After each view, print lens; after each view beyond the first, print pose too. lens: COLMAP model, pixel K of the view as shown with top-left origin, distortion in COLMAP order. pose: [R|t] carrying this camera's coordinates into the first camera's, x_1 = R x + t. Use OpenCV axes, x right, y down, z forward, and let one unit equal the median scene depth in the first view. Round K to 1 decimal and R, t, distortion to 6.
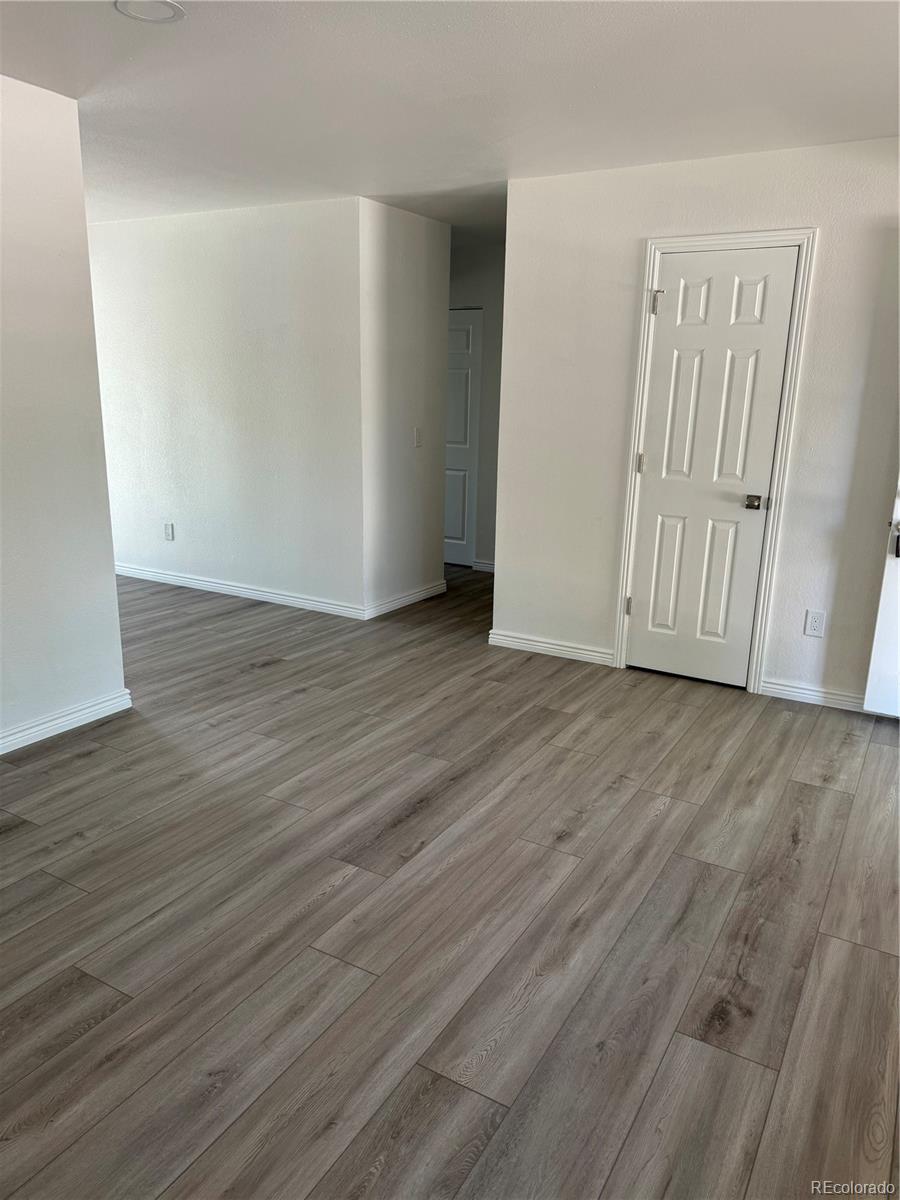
lens RADIAL K [[844.4, 0, 451.8], [0, 844.4, 605.4], [0, 0, 1]] dist [0.005235, -0.001130]
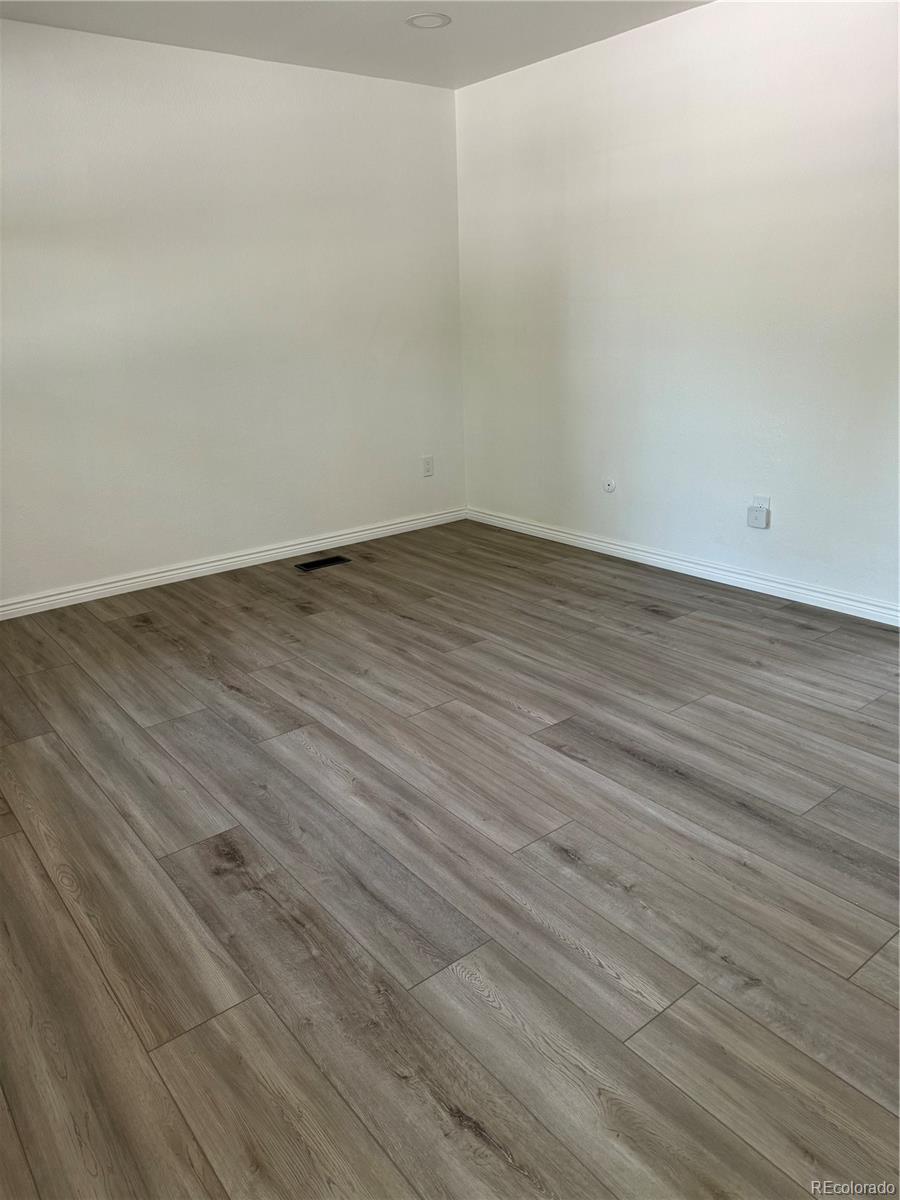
lens RADIAL K [[853.2, 0, 450.1], [0, 853.2, 595.8], [0, 0, 1]] dist [0.222052, -0.379168]
pose [[-0.366286, 0.288977, -0.884493, 0.967965], [-0.208580, 0.900866, 0.380703, -0.256481], [0.906824, 0.323934, -0.269700, 1.268541]]
